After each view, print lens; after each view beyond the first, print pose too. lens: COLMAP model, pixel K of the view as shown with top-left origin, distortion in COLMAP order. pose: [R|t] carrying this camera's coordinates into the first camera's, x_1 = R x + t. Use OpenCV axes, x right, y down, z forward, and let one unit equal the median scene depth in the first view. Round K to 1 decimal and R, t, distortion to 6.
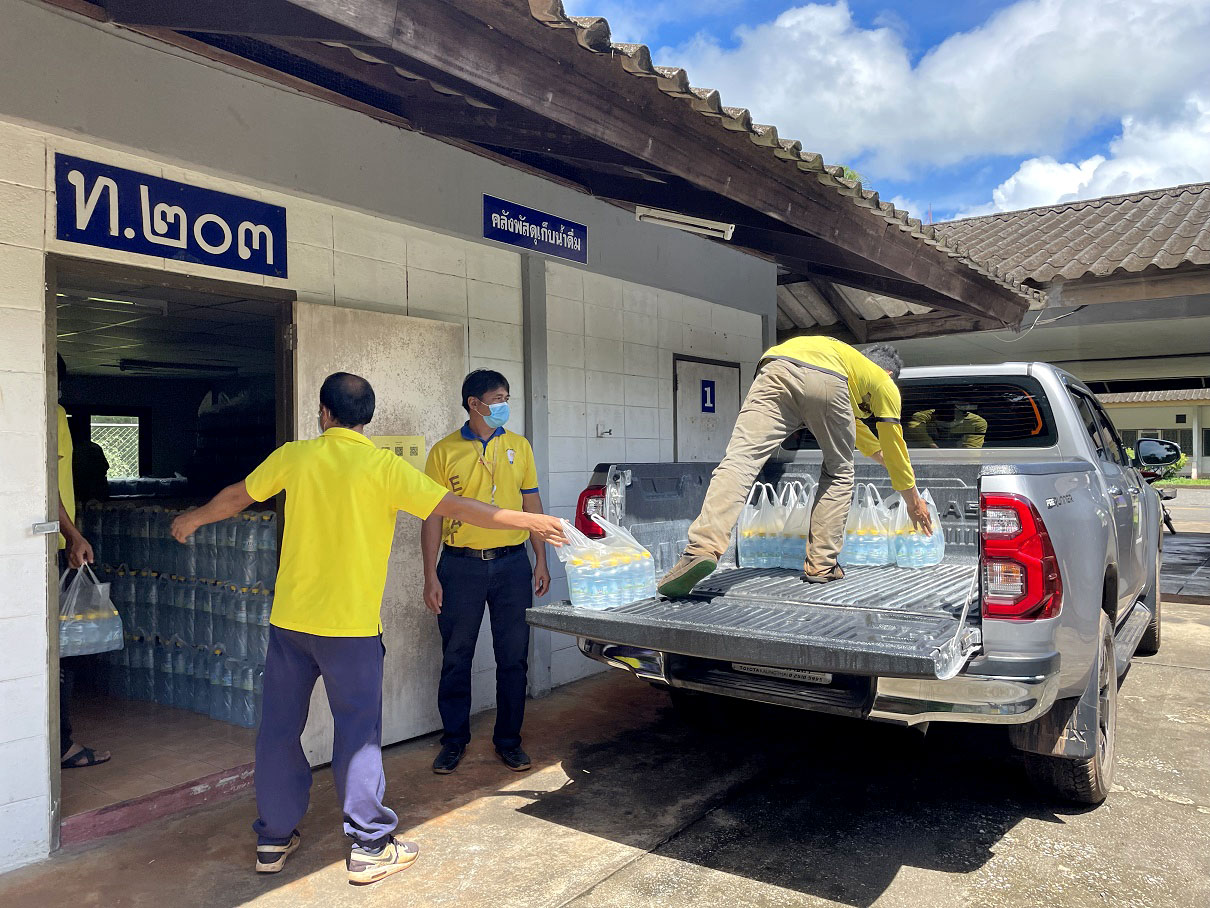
lens RADIAL K [[908.1, 0, 613.8], [0, 908.1, 448.5], [0, 0, 1]] dist [0.099183, -0.120920]
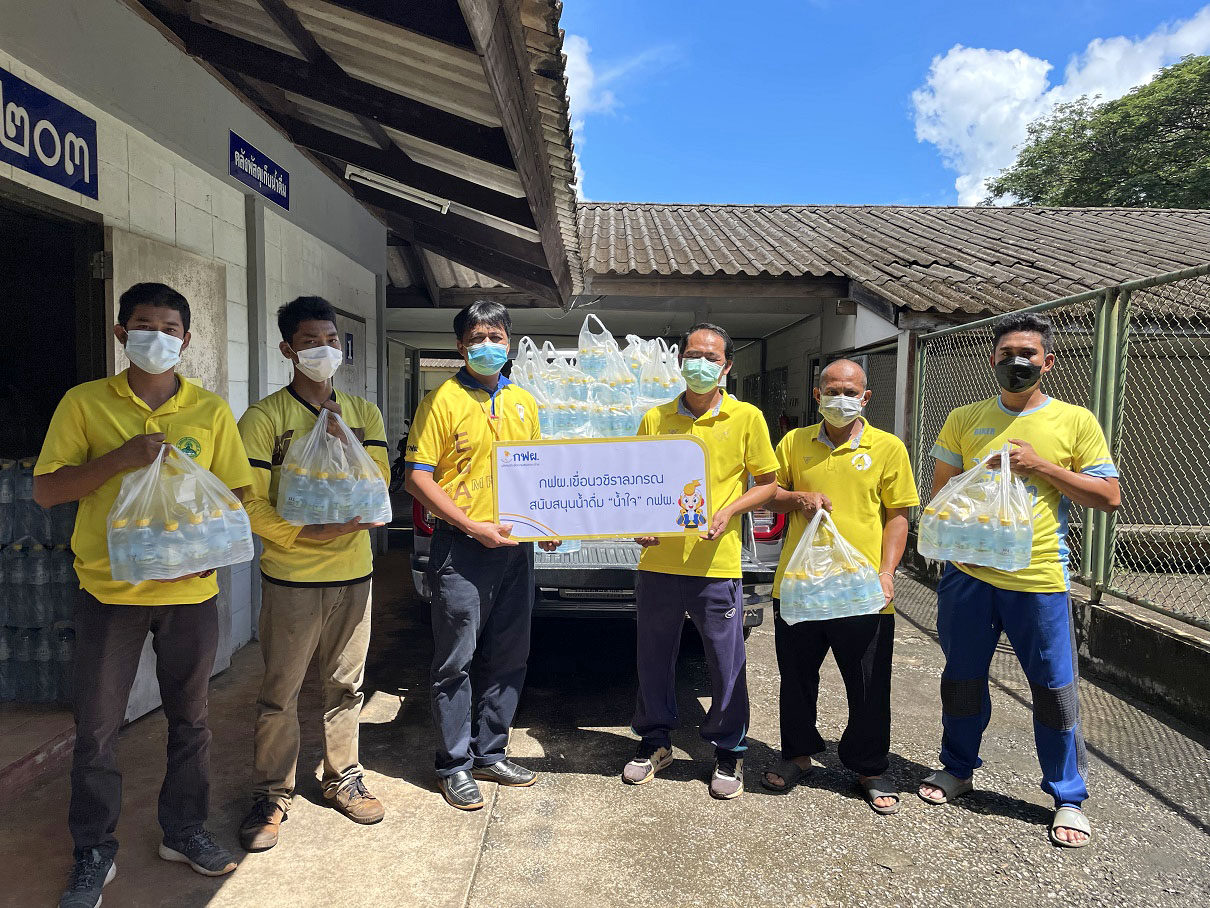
lens RADIAL K [[909.0, 0, 600.1], [0, 909.0, 457.8], [0, 0, 1]] dist [0.092425, -0.117485]
pose [[0.803634, -0.010267, 0.595035, -0.487793], [-0.025743, 0.998316, 0.051994, 0.008821], [-0.594566, -0.057102, 0.802016, -0.041783]]
